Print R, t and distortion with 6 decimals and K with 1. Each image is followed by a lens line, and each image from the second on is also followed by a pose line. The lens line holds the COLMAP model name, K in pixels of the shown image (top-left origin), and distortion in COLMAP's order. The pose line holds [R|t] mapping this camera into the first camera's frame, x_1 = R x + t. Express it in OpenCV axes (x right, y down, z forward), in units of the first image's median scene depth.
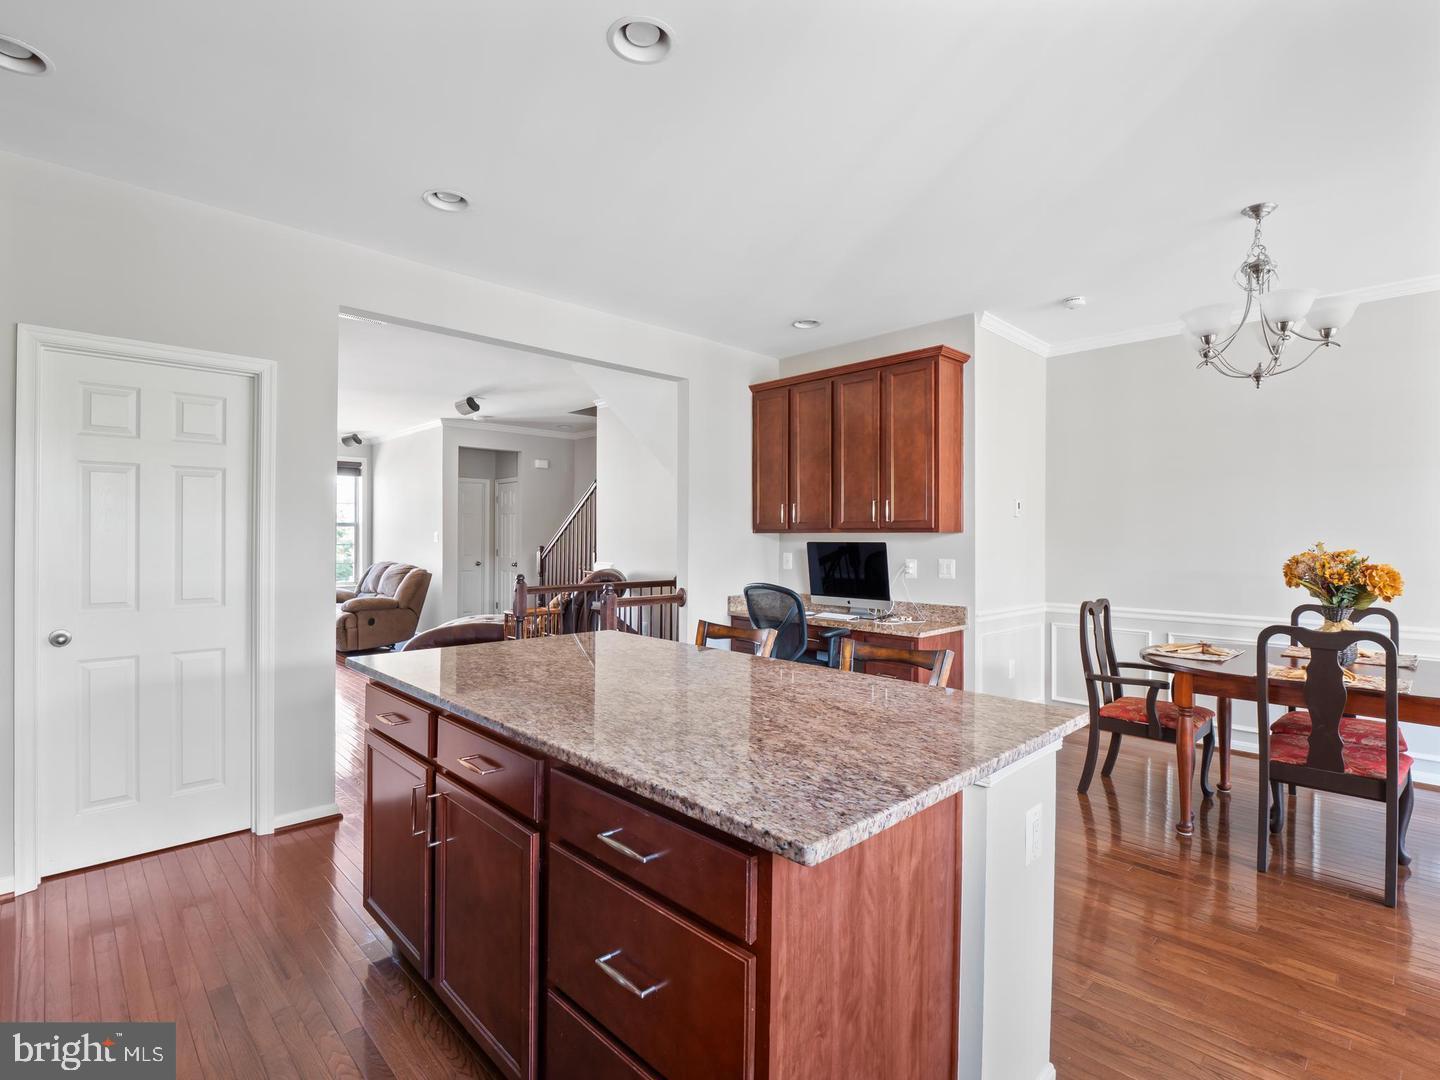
lens RADIAL K [[707.0, 0, 715.4], [0, 707.0, 532.9], [0, 0, 1]] dist [-0.010938, -0.002584]
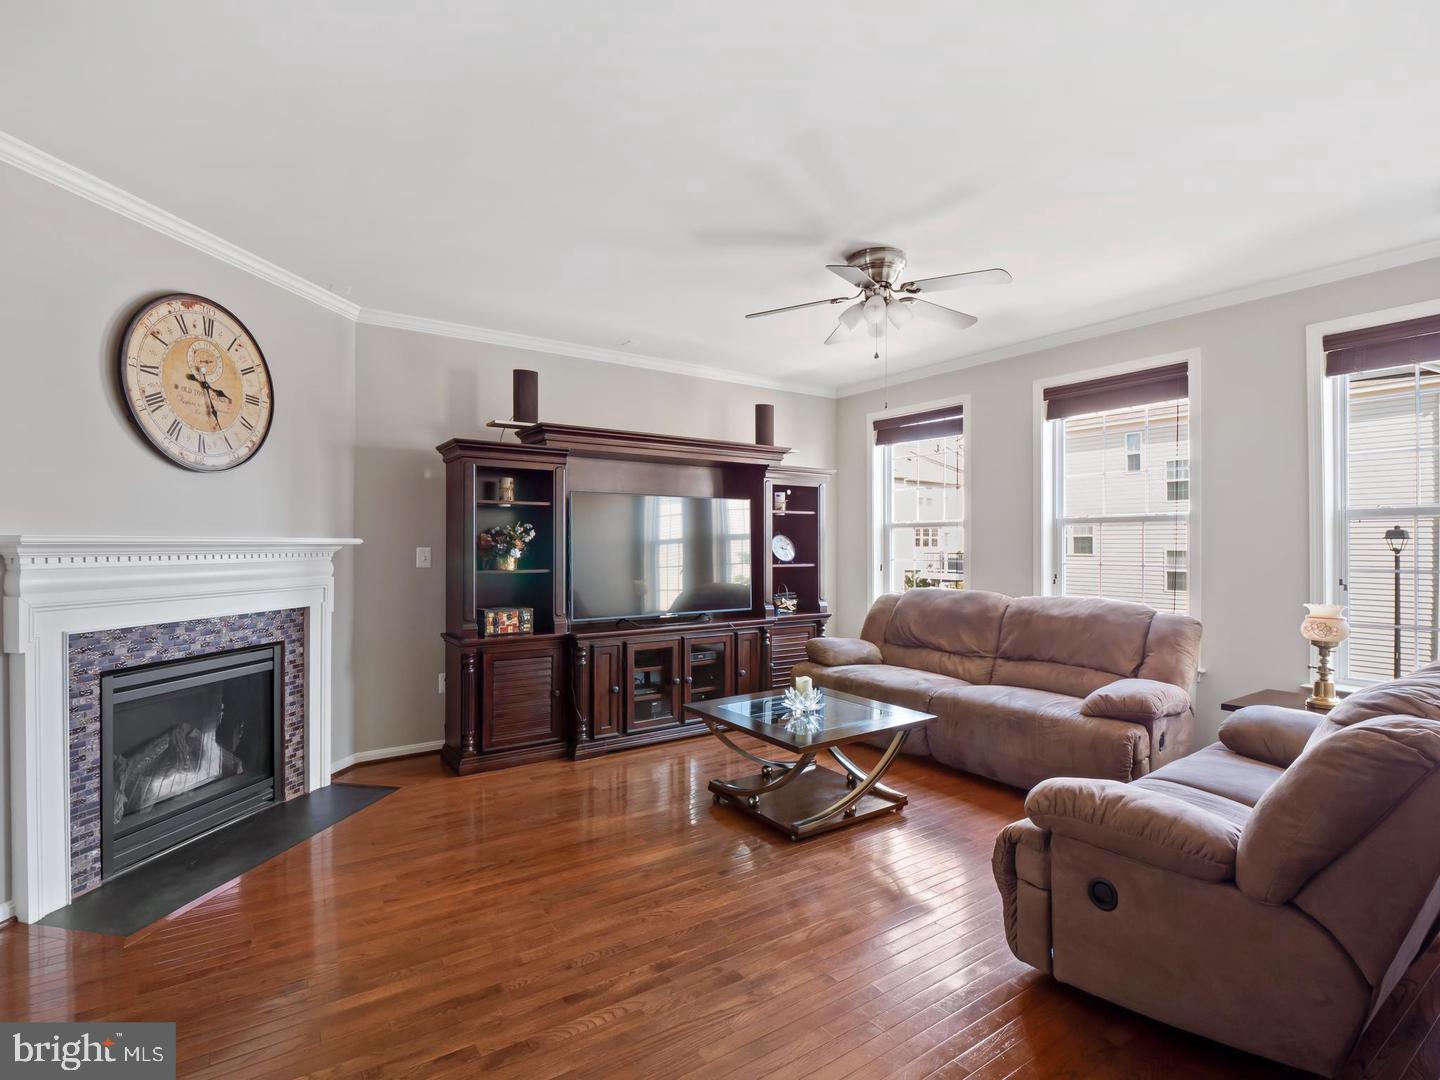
lens RADIAL K [[707.0, 0, 676.8], [0, 707.0, 539.6], [0, 0, 1]] dist [-0.010938, -0.002584]
pose [[-0.174951, -0.007844, -0.984546, -0.222132], [0.000238, 0.999968, -0.008010, 0.005175], [0.984577, -0.001636, -0.174944, 0.896739]]
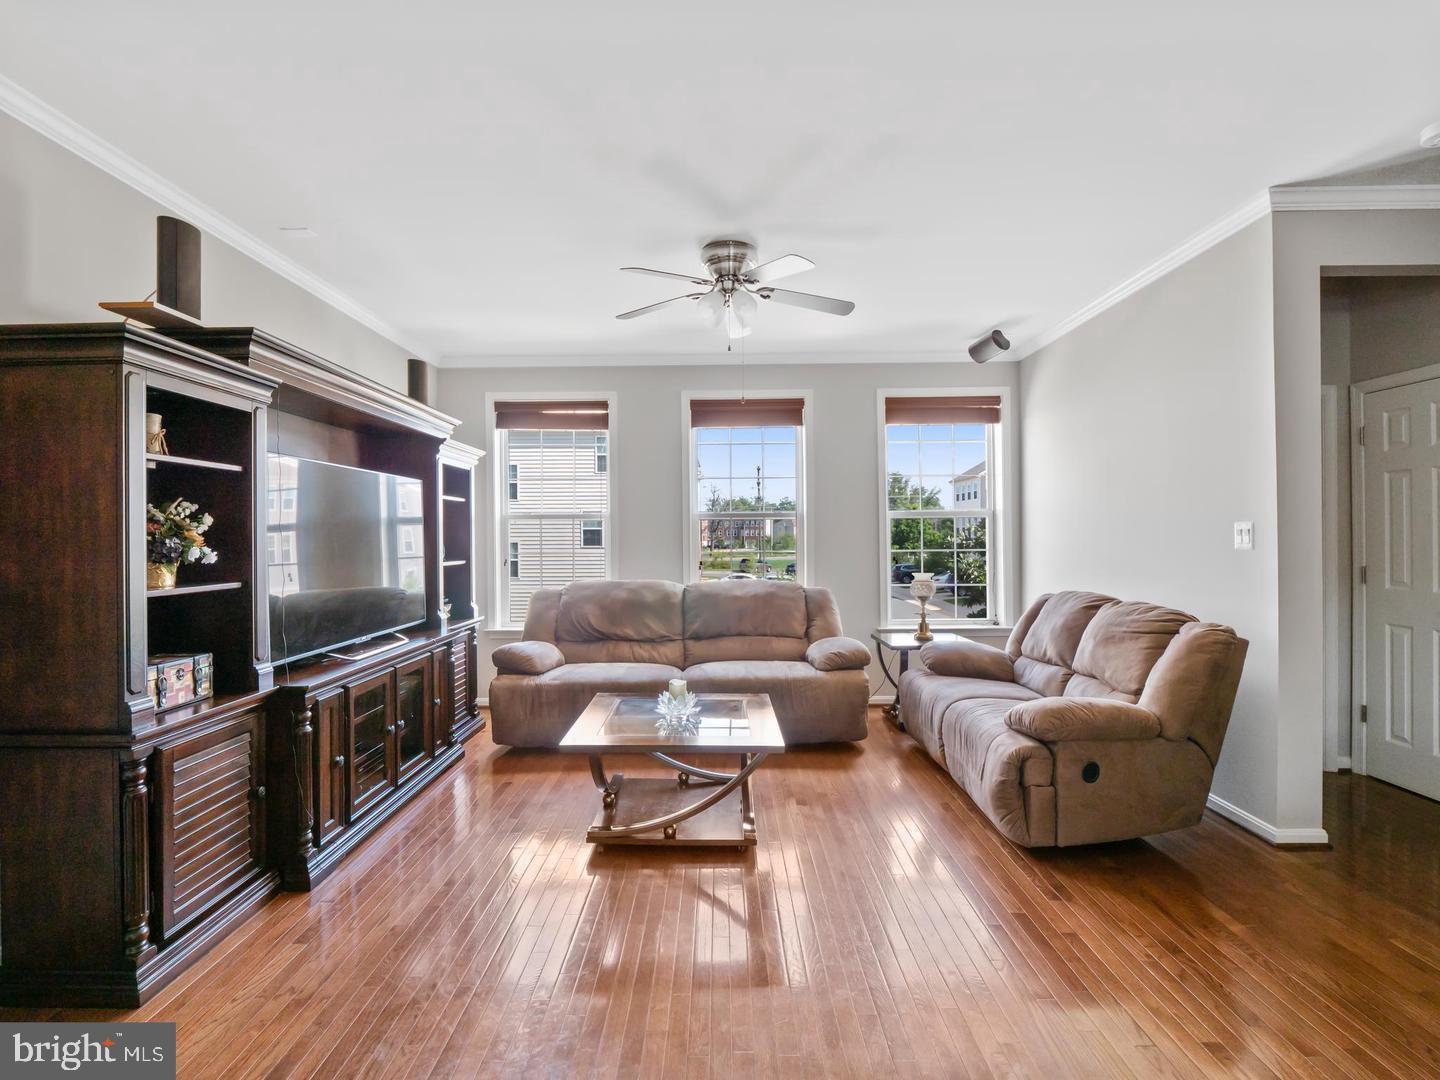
lens RADIAL K [[707.0, 0, 723.4], [0, 707.0, 534.1], [0, 0, 1]] dist [-0.010938, -0.002584]
pose [[0.725307, -0.007874, -0.688381, -0.376348], [0.007843, 0.999964, -0.003174, 0.005064], [0.688381, -0.003097, 0.725343, 0.612933]]
